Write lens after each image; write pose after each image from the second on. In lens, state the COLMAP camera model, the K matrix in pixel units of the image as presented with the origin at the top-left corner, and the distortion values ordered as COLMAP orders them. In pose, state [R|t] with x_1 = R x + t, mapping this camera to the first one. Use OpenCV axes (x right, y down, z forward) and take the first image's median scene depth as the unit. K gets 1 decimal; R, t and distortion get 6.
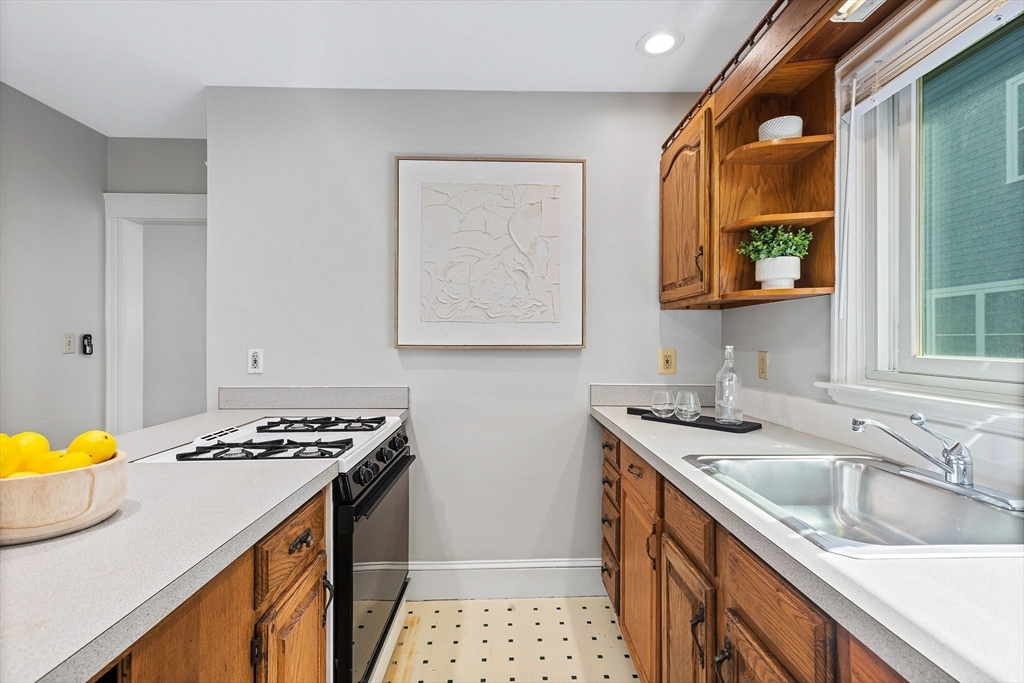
lens RADIAL K [[478.4, 0, 527.4], [0, 478.4, 338.6], [0, 0, 1]] dist [0.011147, -0.003979]
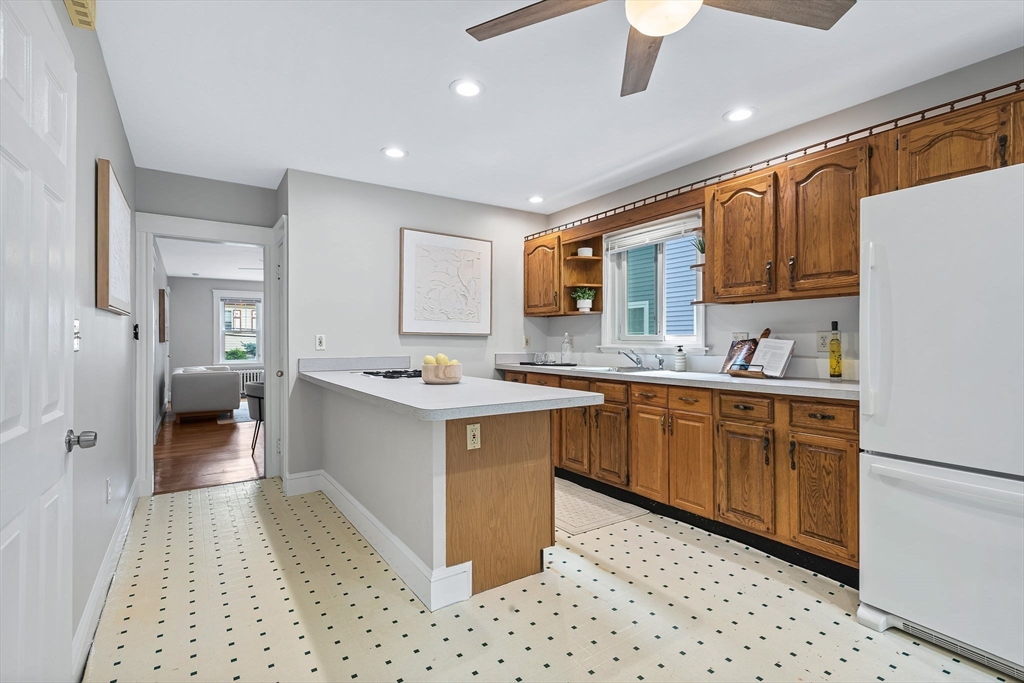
lens RADIAL K [[478.4, 0, 522.7], [0, 478.4, 338.8], [0, 0, 1]] dist [0.011147, -0.003979]
pose [[0.841501, -0.000557, 0.540255, -1.103421], [0.000711, 1.000000, -0.000076, 0.045928], [-0.540255, 0.000448, 0.841501, -0.961475]]
